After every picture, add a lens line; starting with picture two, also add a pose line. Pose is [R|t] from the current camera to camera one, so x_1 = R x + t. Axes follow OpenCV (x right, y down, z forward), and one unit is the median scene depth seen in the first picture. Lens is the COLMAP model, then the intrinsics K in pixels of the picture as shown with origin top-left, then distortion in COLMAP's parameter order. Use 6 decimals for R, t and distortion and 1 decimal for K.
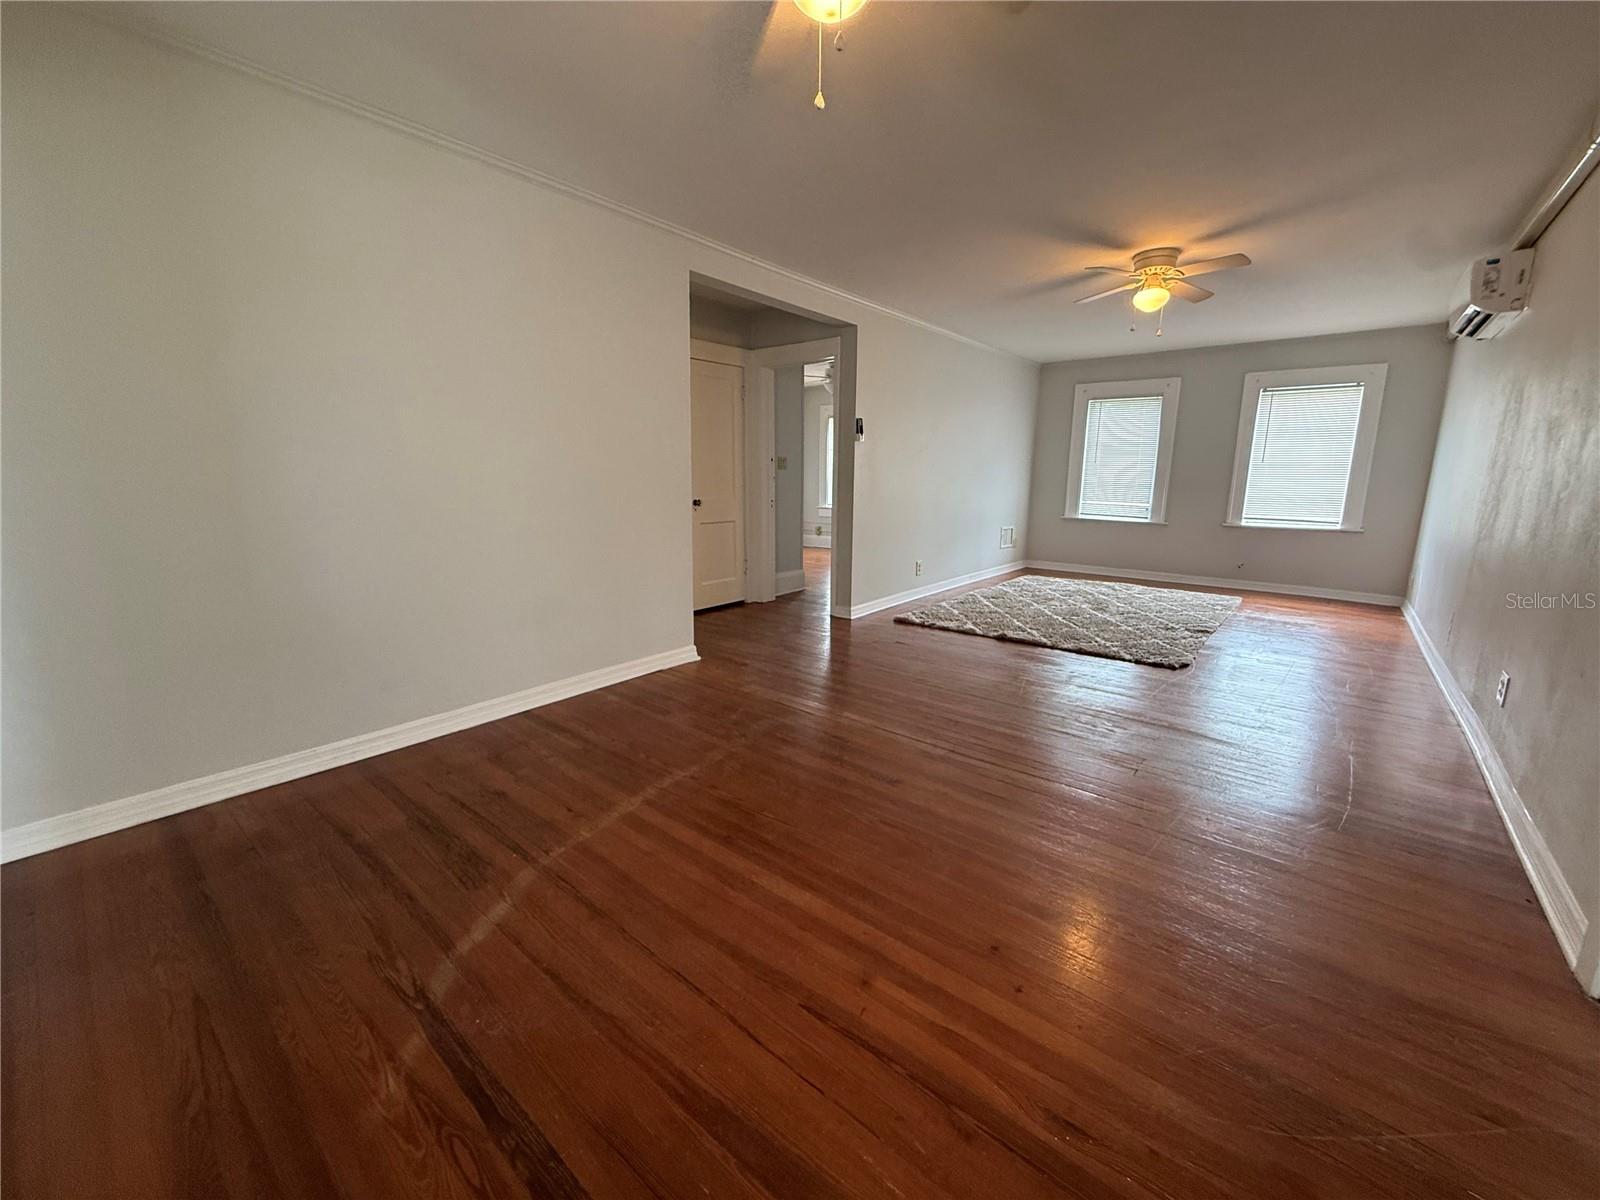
lens RADIAL K [[637.2, 0, 800.3], [0, 637.2, 597.4], [0, 0, 1]] dist [-0.000084, 0.000429]
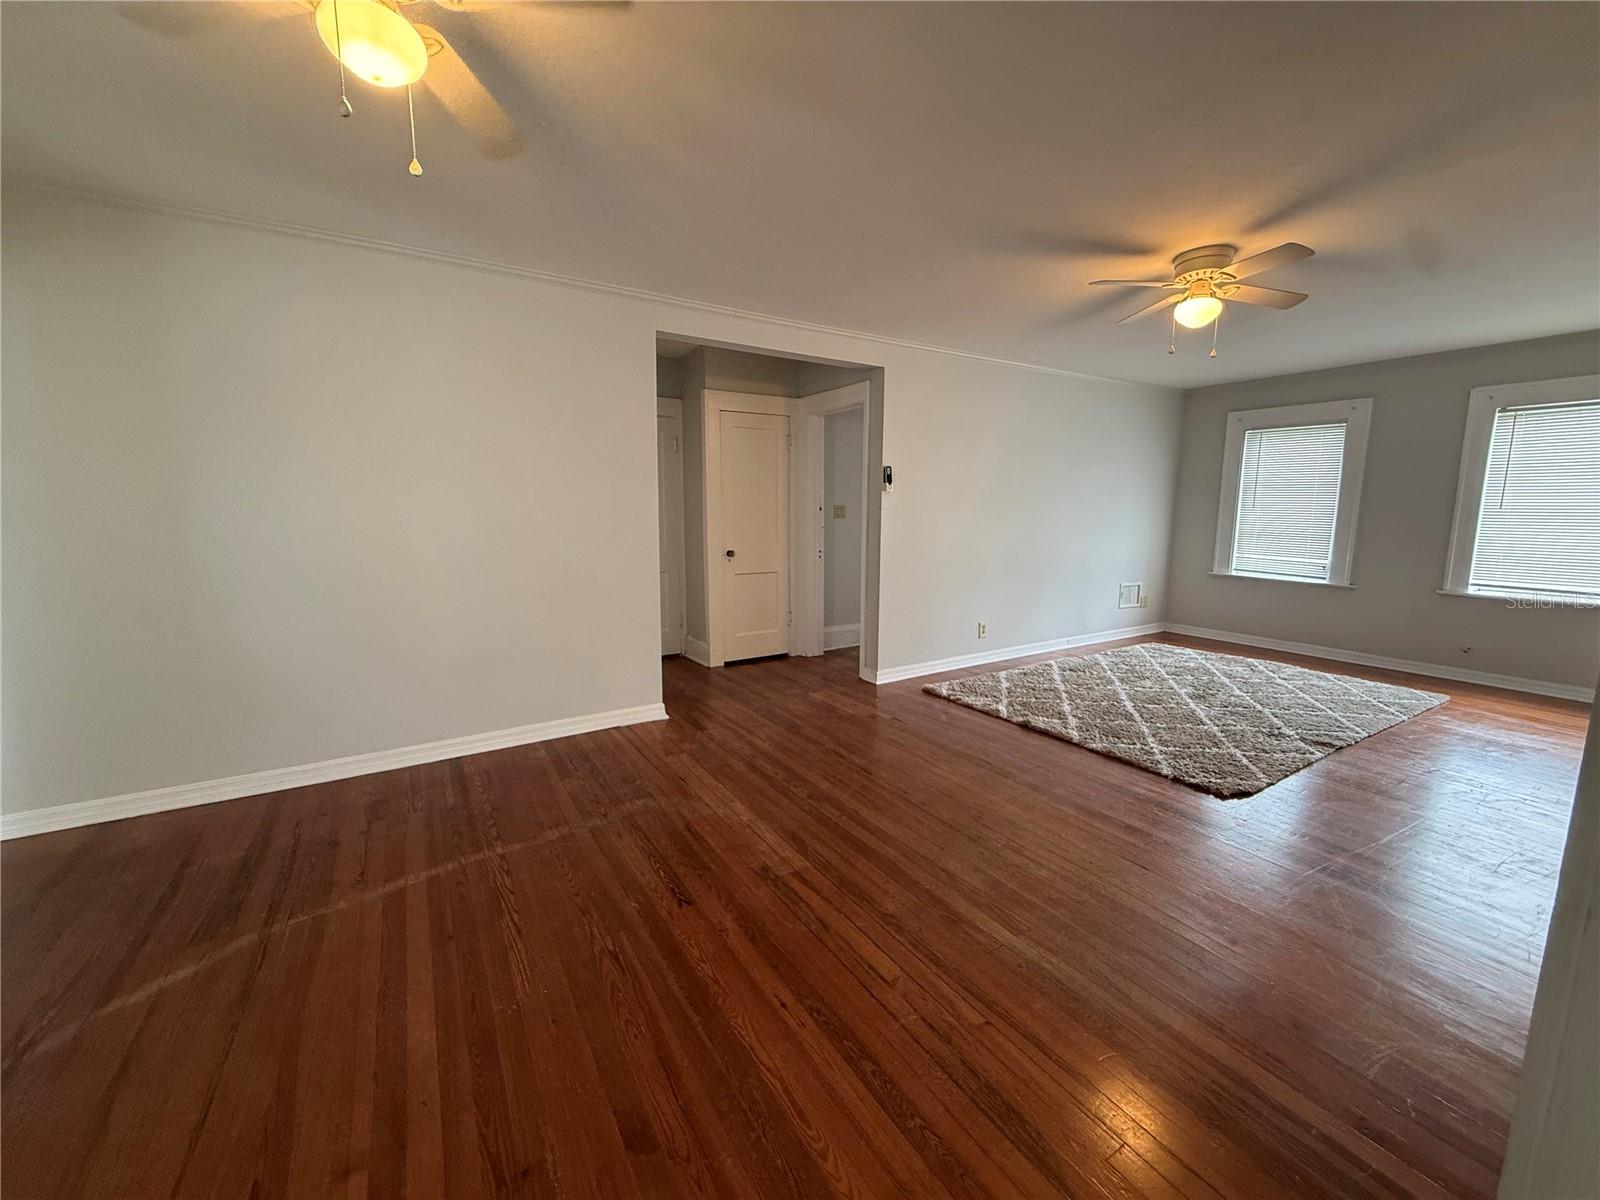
lens RADIAL K [[637.2, 0, 803.4], [0, 637.2, 599.8], [0, 0, 1]] dist [-0.000084, 0.000429]
pose [[0.948462, 0.042776, -0.313991, 0.267653], [-0.057877, 0.997564, -0.038927, -0.045898], [0.311561, 0.055094, 0.948628, 0.101317]]
